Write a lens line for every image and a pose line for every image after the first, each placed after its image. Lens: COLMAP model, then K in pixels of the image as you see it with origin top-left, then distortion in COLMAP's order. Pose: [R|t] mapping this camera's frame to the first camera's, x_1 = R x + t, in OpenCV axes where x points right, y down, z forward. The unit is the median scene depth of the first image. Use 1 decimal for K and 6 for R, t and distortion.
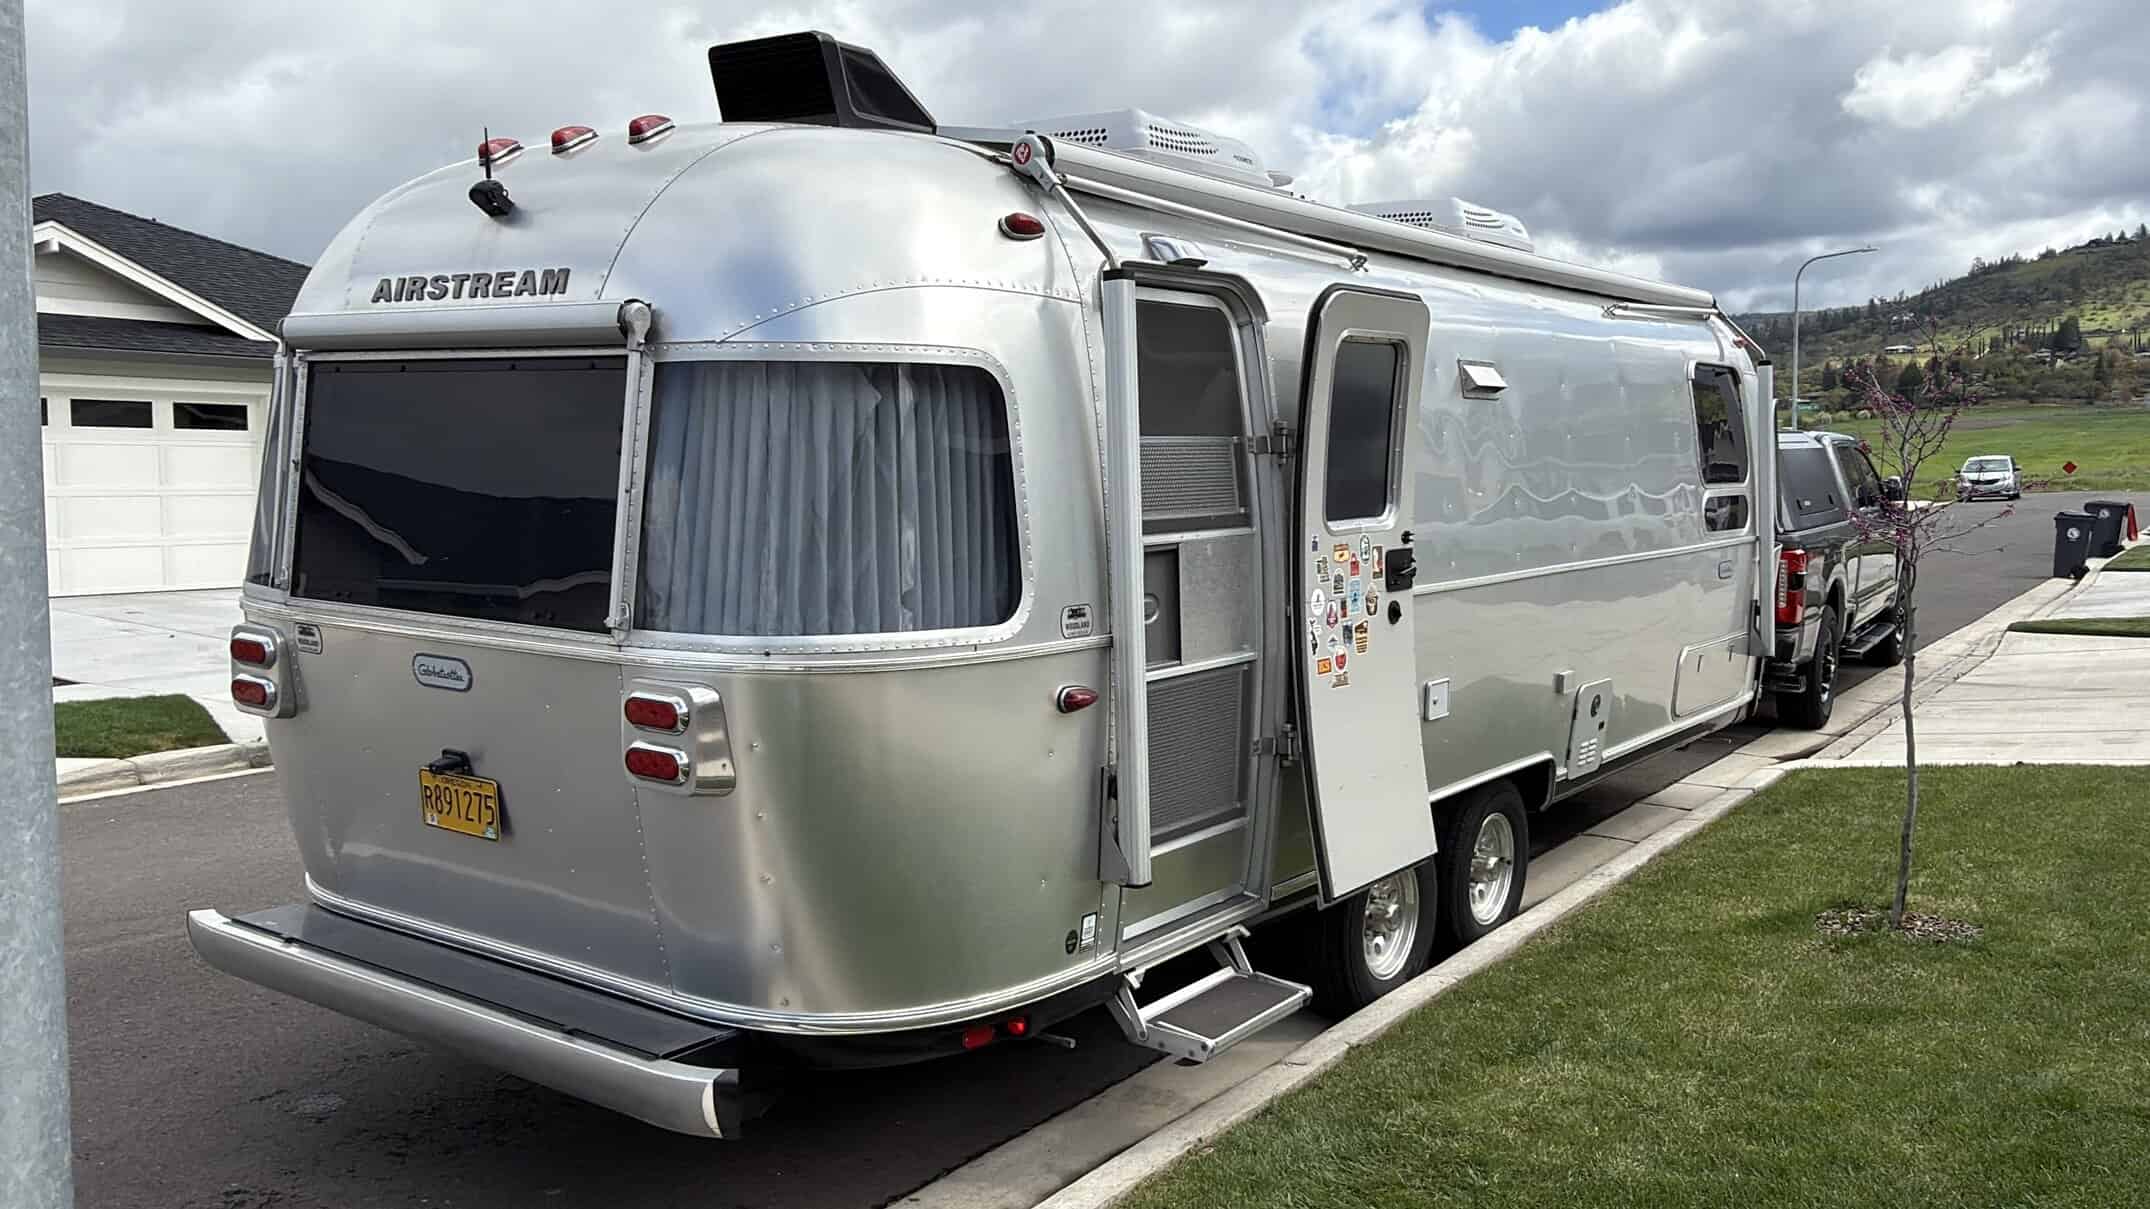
lens RADIAL K [[1770.5, 0, 1075.0], [0, 1770.5, 604.5], [0, 0, 1]] dist [-0.008704, -0.003407]
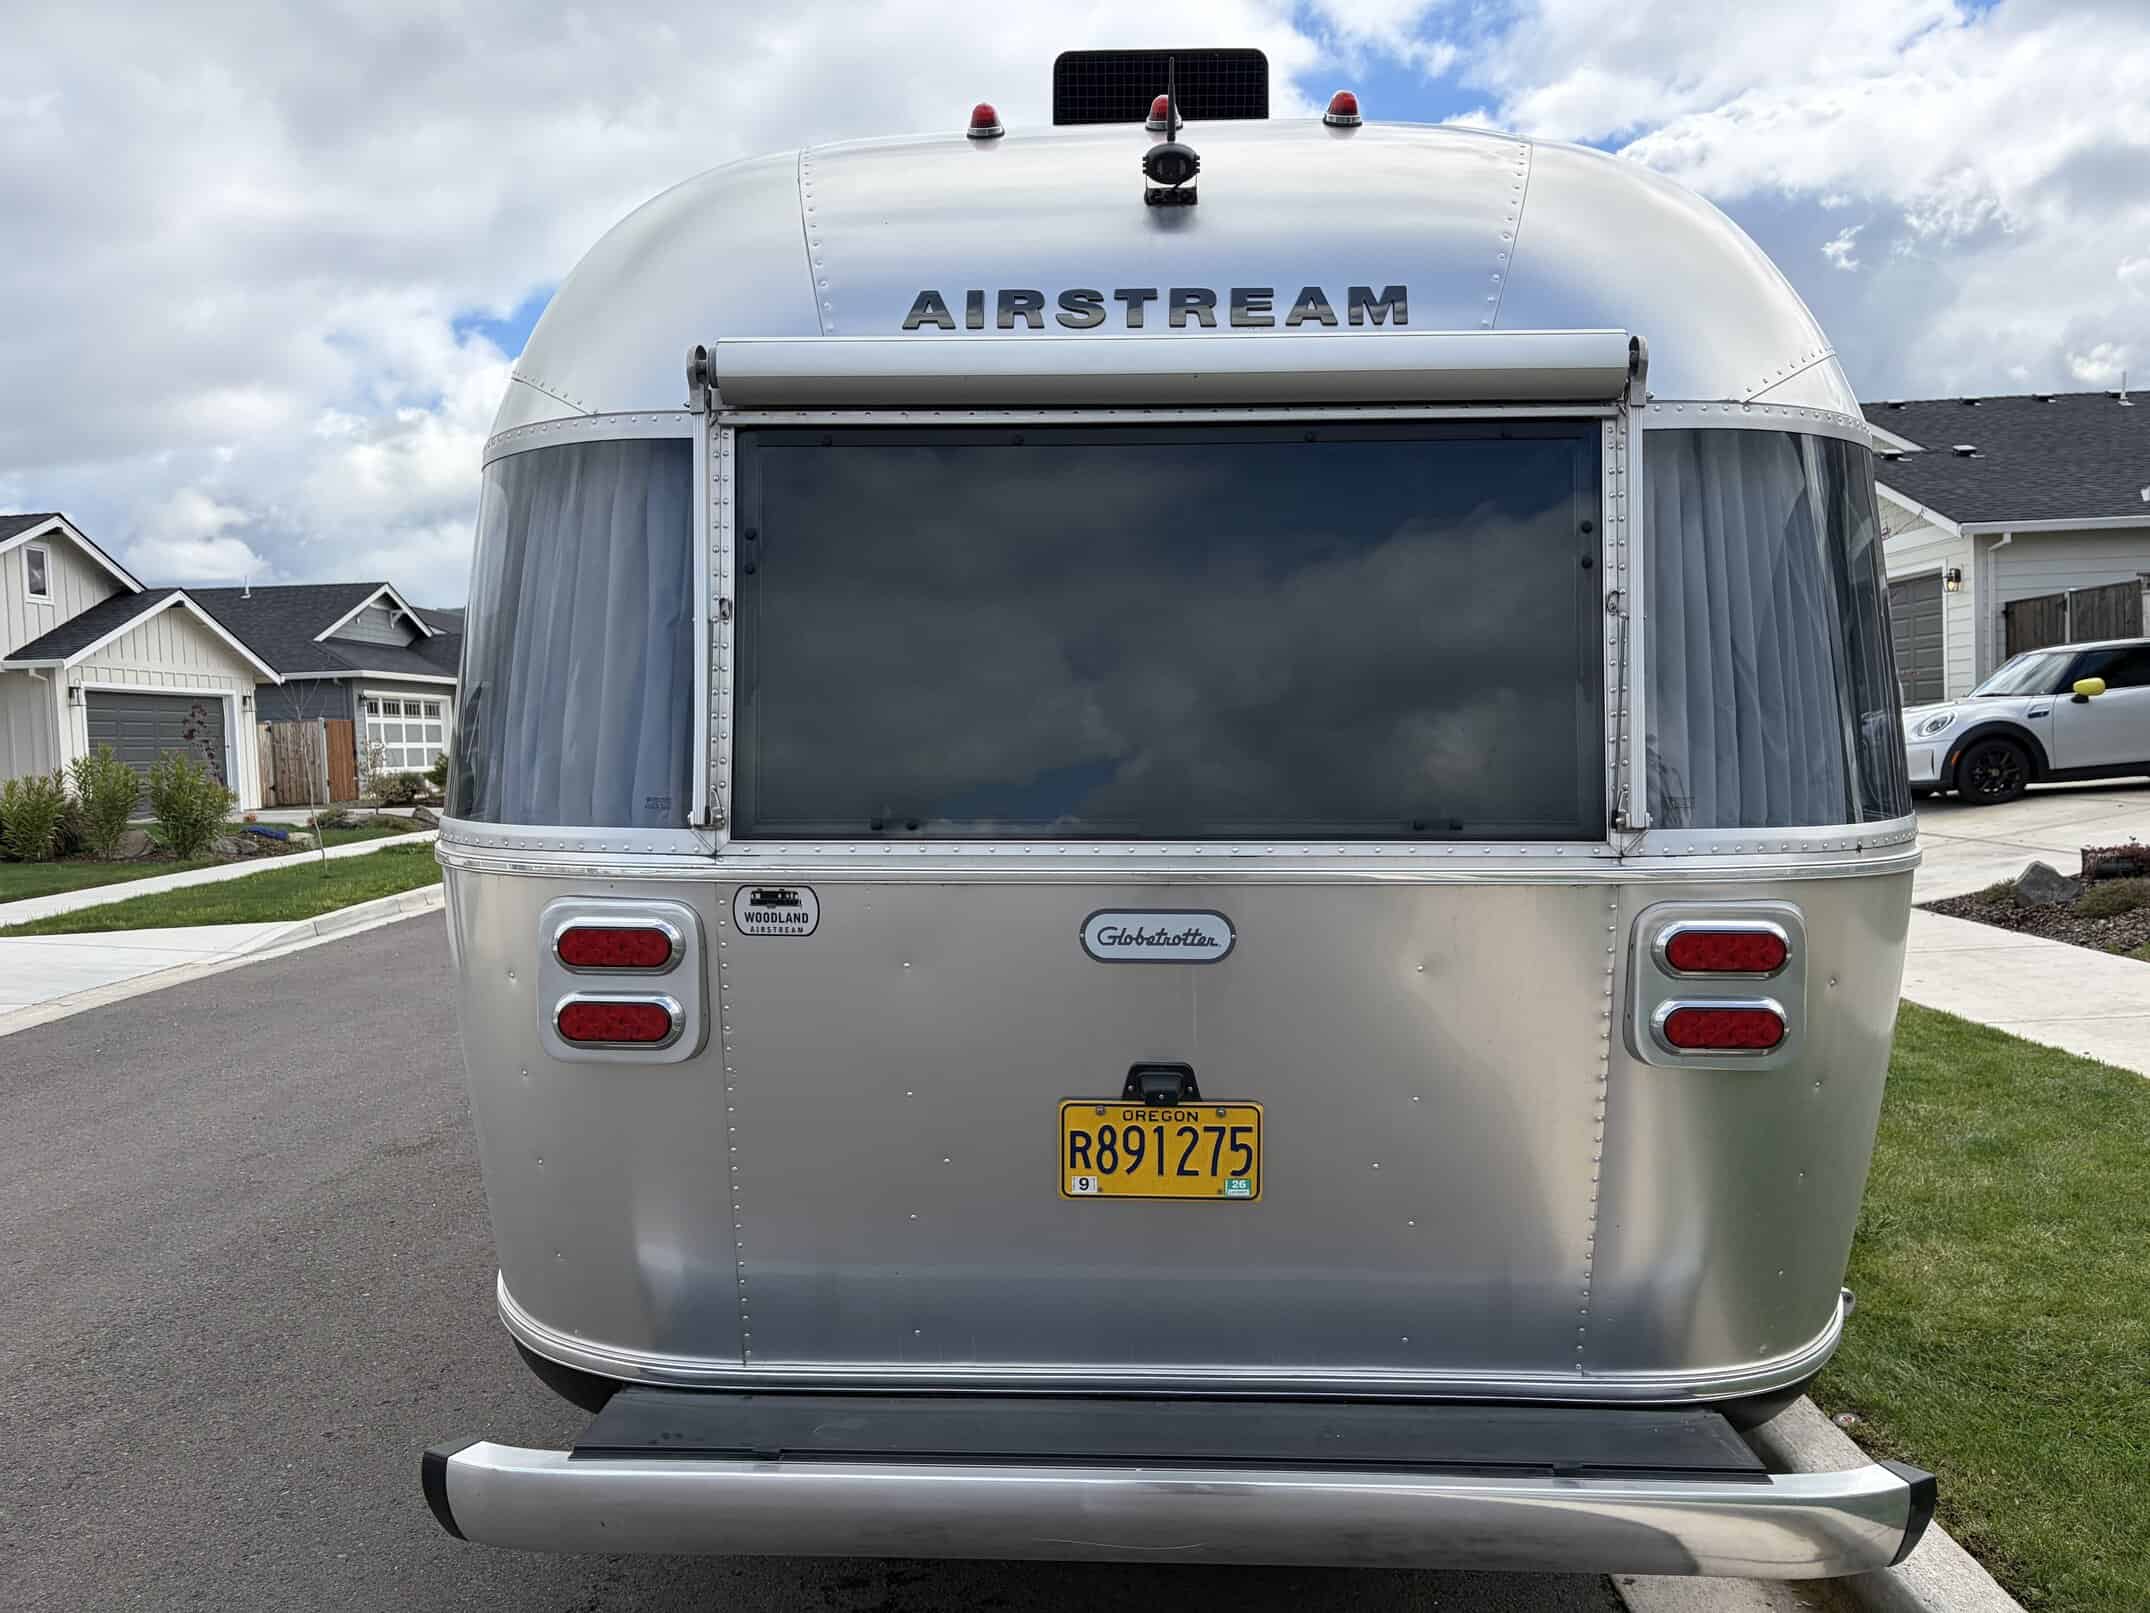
lens RADIAL K [[1643.7, 0, 1074.7], [0, 1643.7, 839.5], [0, 0, 1]] dist [0.050873, 0.004002]
pose [[0.838749, -0.047167, 0.542471, -0.685349], [0.066738, 0.997635, -0.016445, 0.012403], [-0.540413, 0.049997, 0.839913, 0.534776]]
